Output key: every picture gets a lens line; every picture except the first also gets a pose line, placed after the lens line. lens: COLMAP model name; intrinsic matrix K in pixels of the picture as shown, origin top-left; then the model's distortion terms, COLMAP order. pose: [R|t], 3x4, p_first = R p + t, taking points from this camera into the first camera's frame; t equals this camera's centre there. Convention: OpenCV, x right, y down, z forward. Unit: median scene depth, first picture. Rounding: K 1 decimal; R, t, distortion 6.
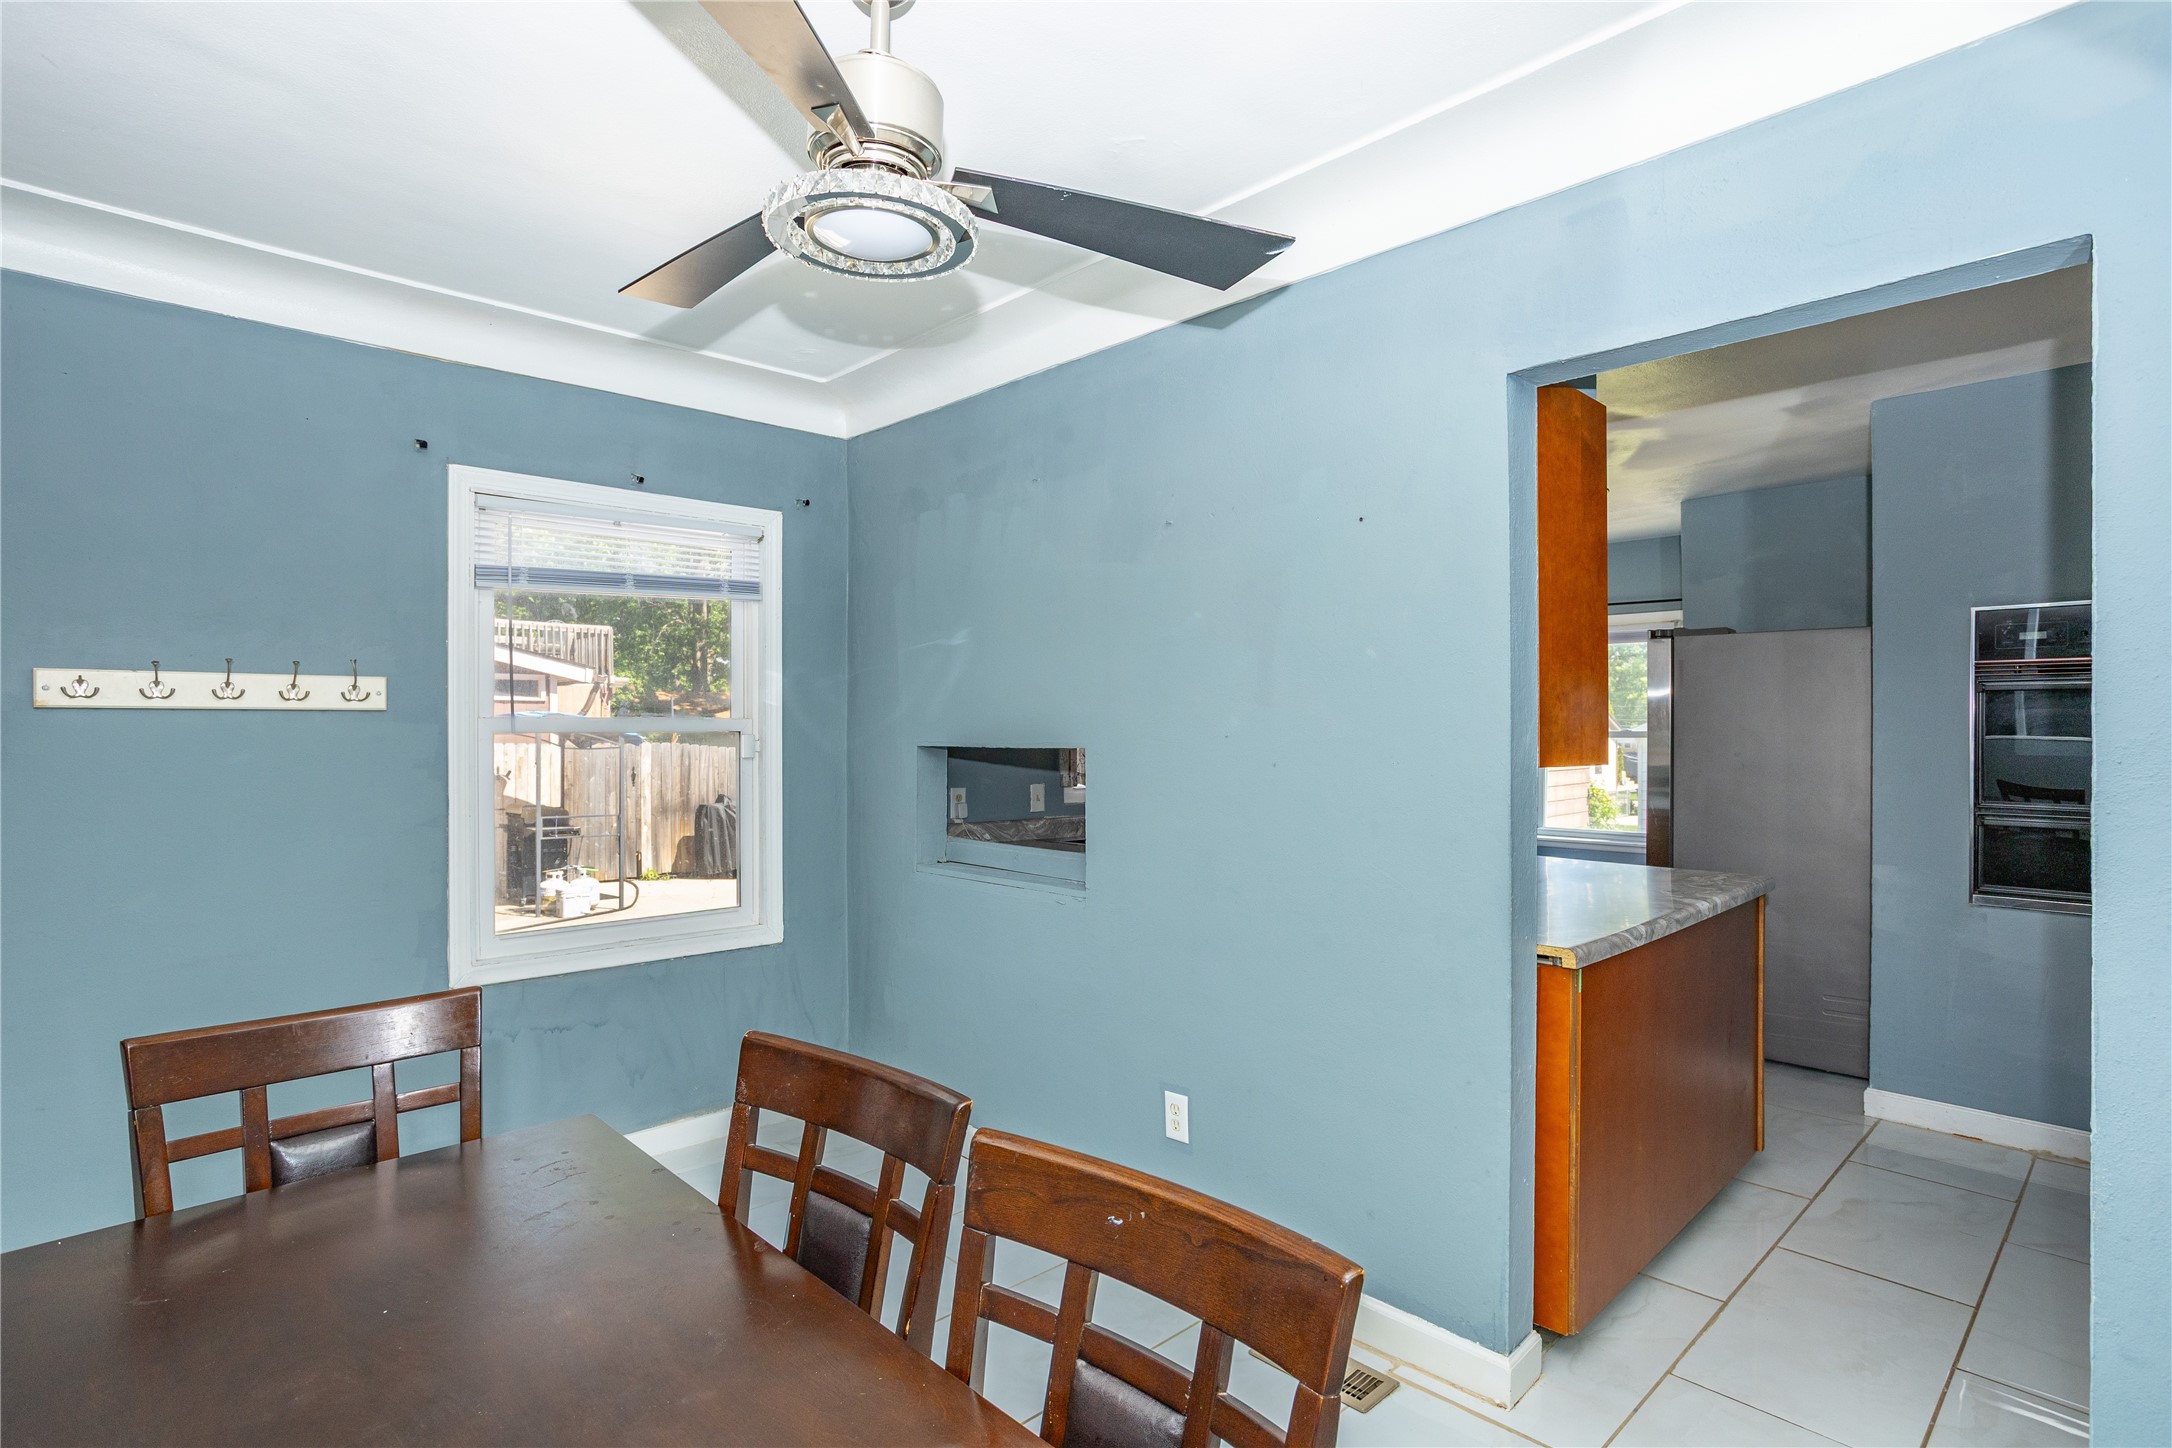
lens RADIAL K [[1082.9, 0, 1081.5], [0, 1082.9, 731.0], [0, 0, 1]] dist [-0.062997, 0.034914]
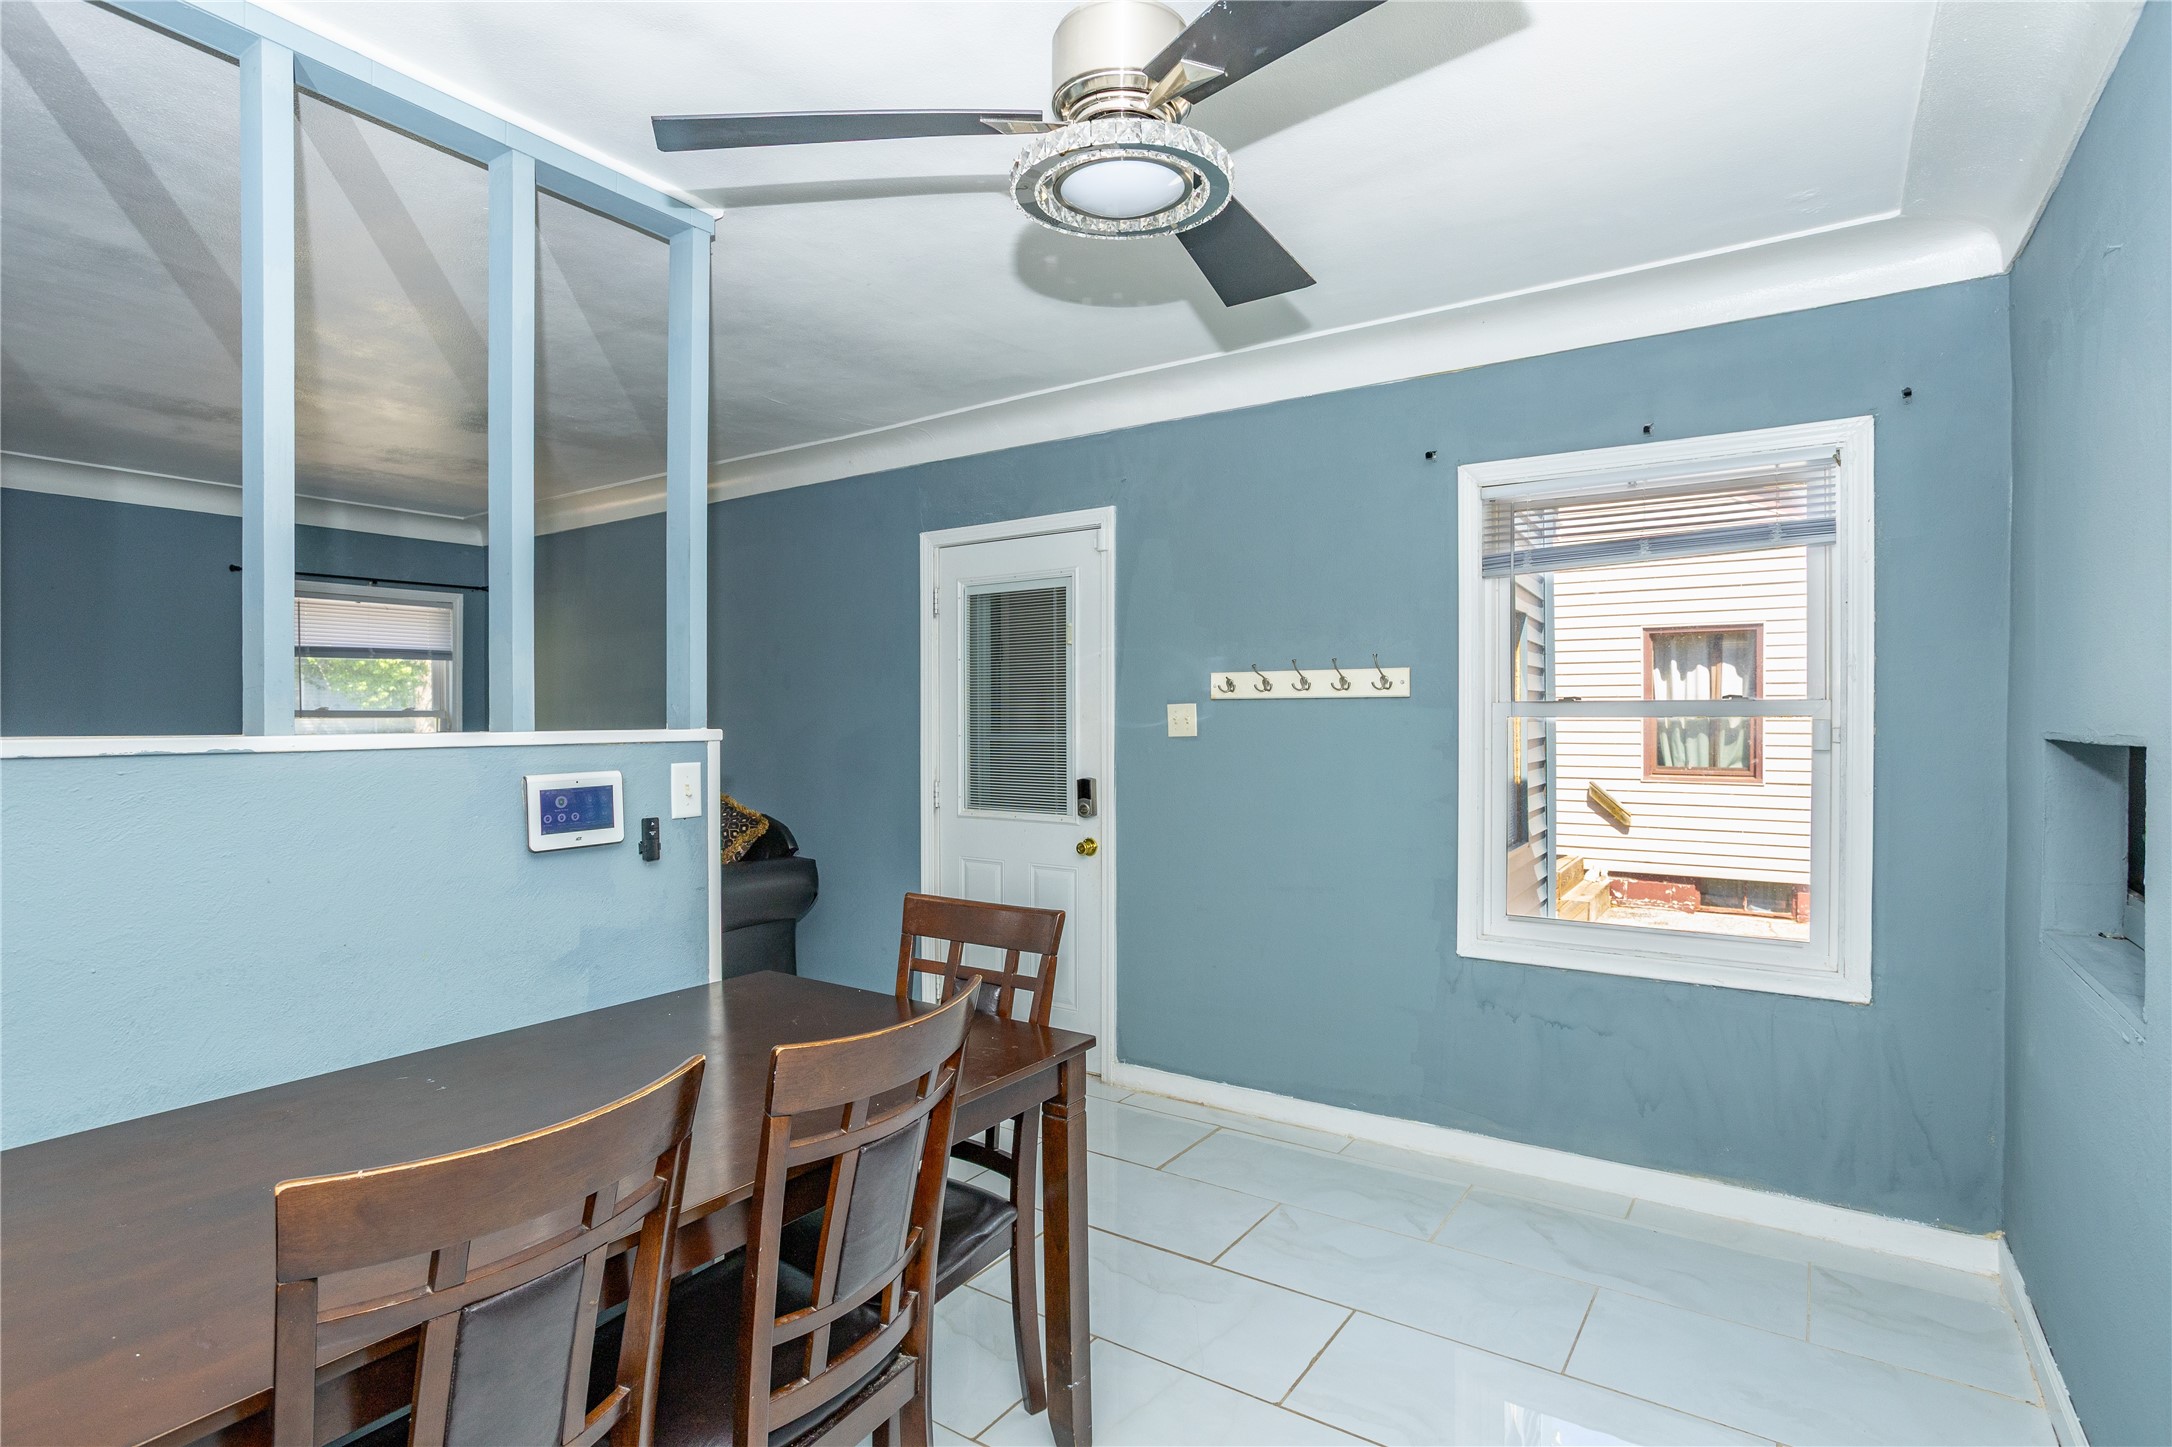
lens RADIAL K [[1082.9, 0, 1081.5], [0, 1082.9, 730.5], [0, 0, 1]] dist [-0.062997, 0.034914]
pose [[0.202416, 0.014503, -0.979192, 0.394253], [-0.000952, 0.999893, 0.014612, -0.000202], [0.979299, -0.002026, 0.202408, 0.411517]]
